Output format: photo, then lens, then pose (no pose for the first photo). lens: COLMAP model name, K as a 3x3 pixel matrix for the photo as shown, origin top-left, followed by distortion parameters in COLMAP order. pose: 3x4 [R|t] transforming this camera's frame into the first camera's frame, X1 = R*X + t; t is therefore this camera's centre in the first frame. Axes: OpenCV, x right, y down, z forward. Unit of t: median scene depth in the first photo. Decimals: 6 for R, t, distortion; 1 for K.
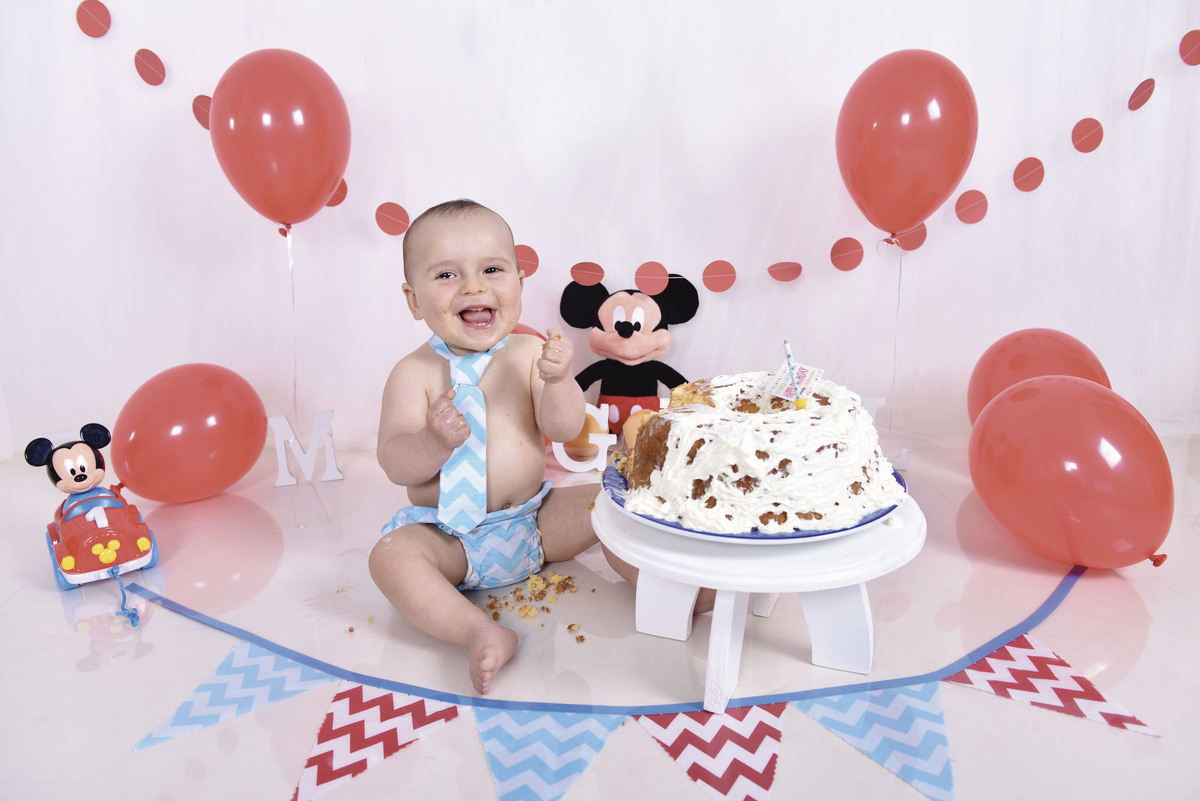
lens RADIAL K [[895.3, 0, 599.2], [0, 895.3, 396.8], [0, 0, 1]] dist [-0.028792, -0.003847]
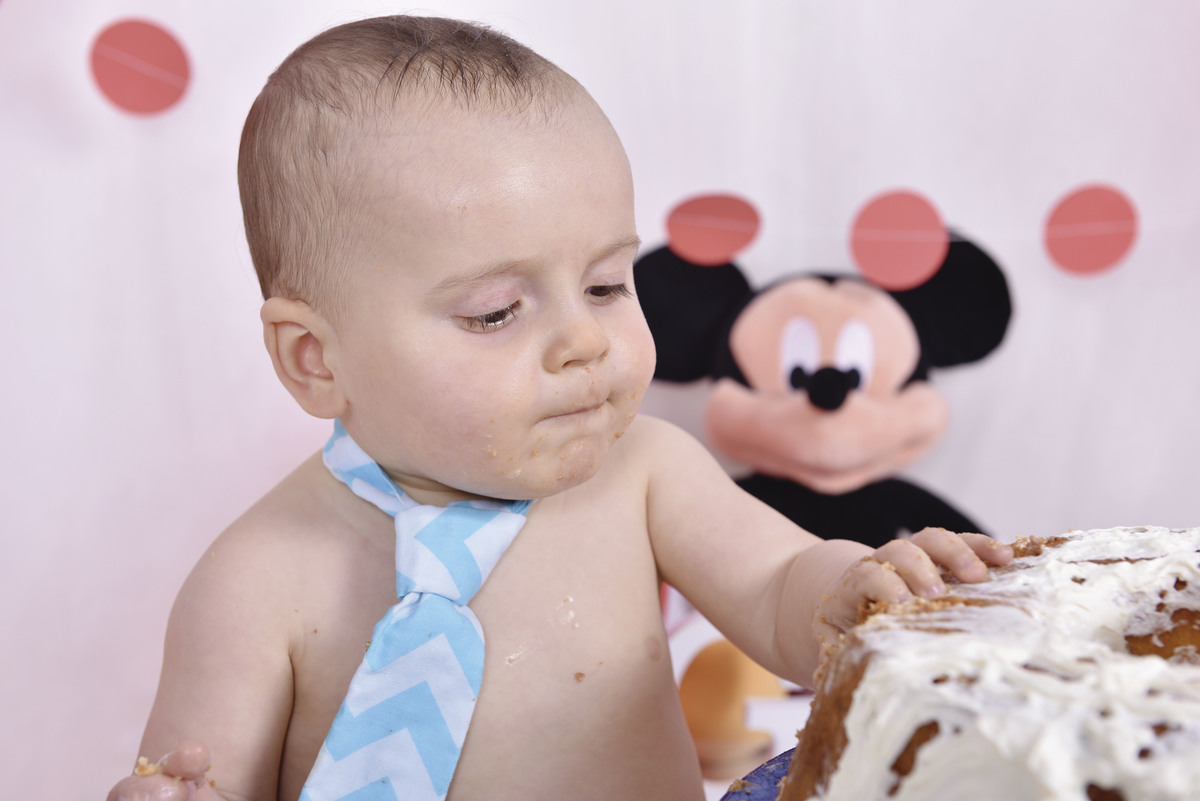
lens RADIAL K [[2307.4, 0, 598.7], [0, 2307.4, 397.5], [0, 0, 1]] dist [0.021473, 0.000000]
pose [[0.997650, -0.013845, 0.067104, -0.170698], [0.018234, 0.997703, -0.065242, -0.023309], [-0.066047, 0.066313, 0.995611, 0.189499]]
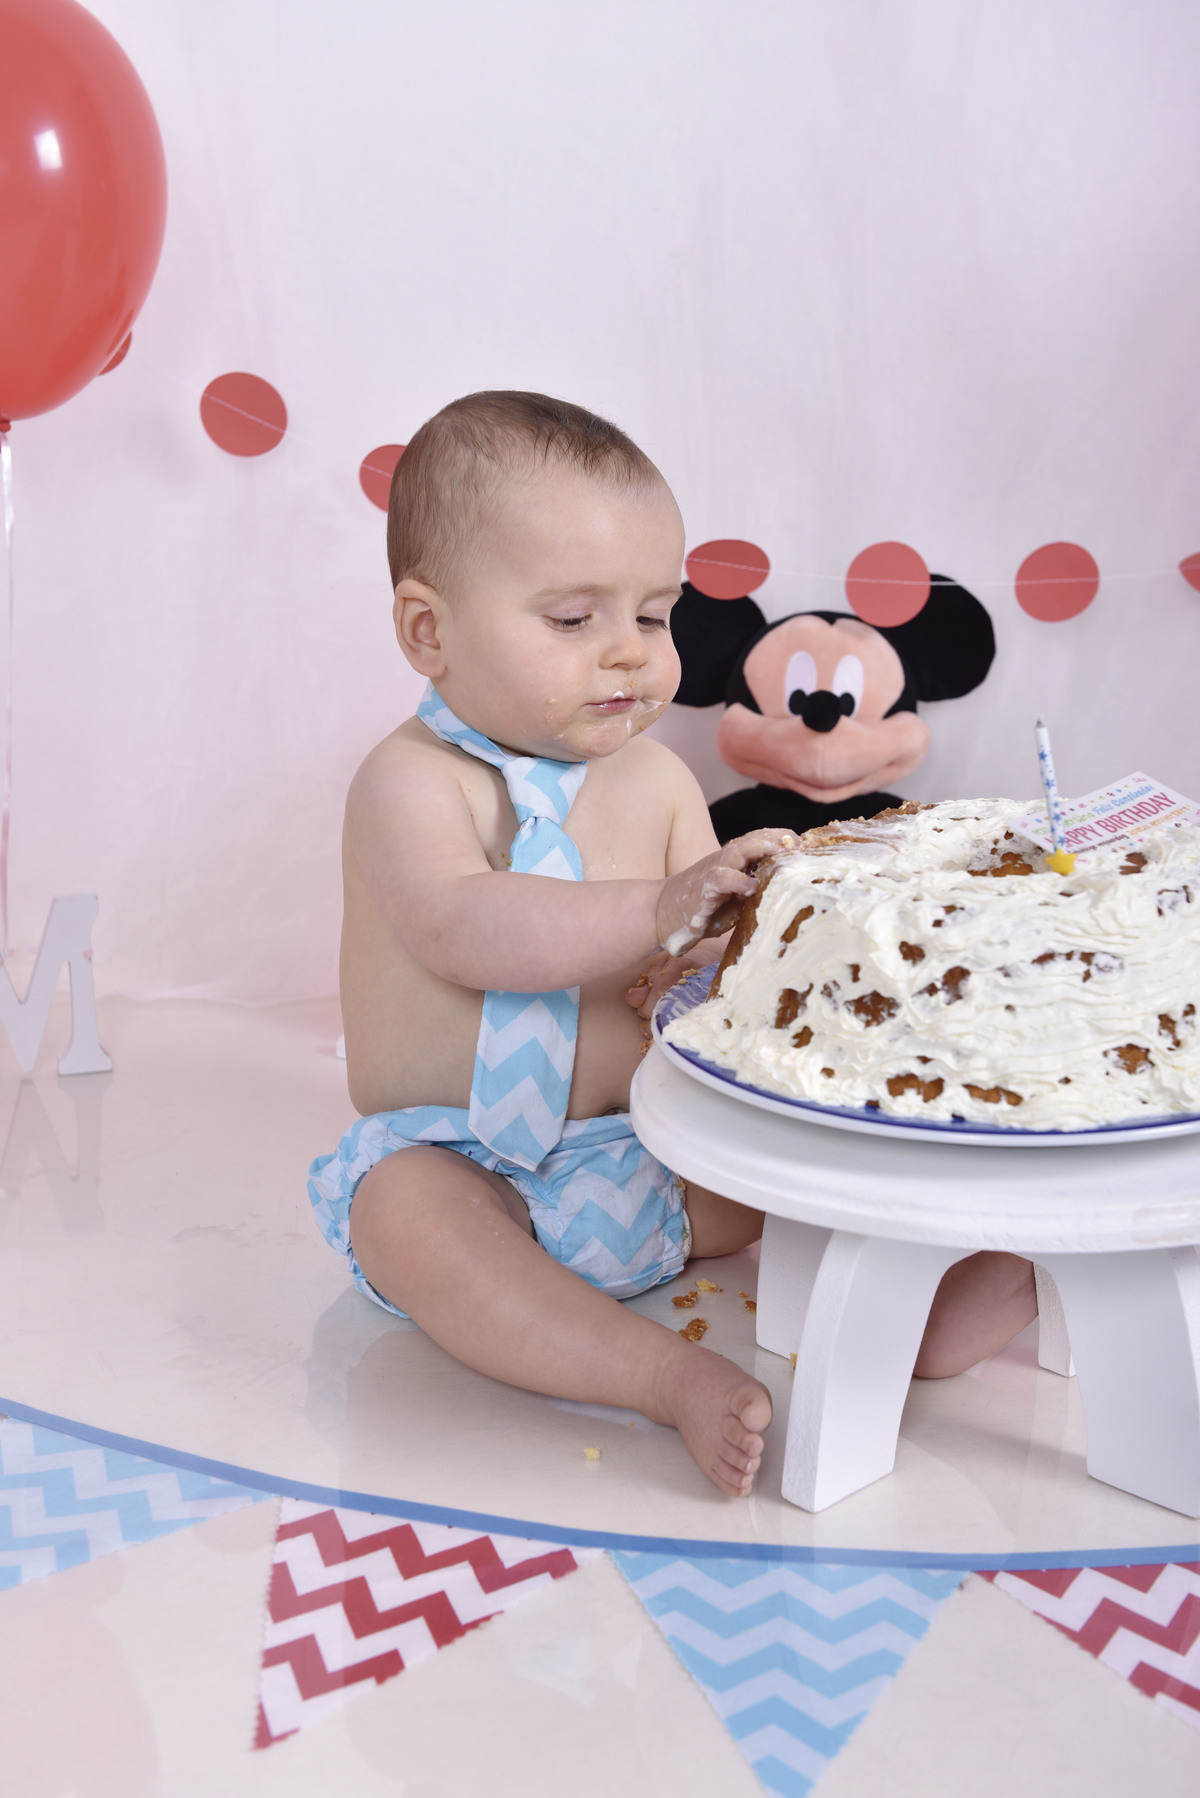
lens RADIAL K [[2651.9, 0, 597.3], [0, 2651.9, 880.6], [0, 0, 1]] dist [0.121321, 0.000000]
pose [[0.998964, 0.022003, 0.039840, -0.168926], [-0.021252, 0.999590, -0.019177, 0.036701], [-0.040246, 0.018311, 0.999022, -0.257130]]
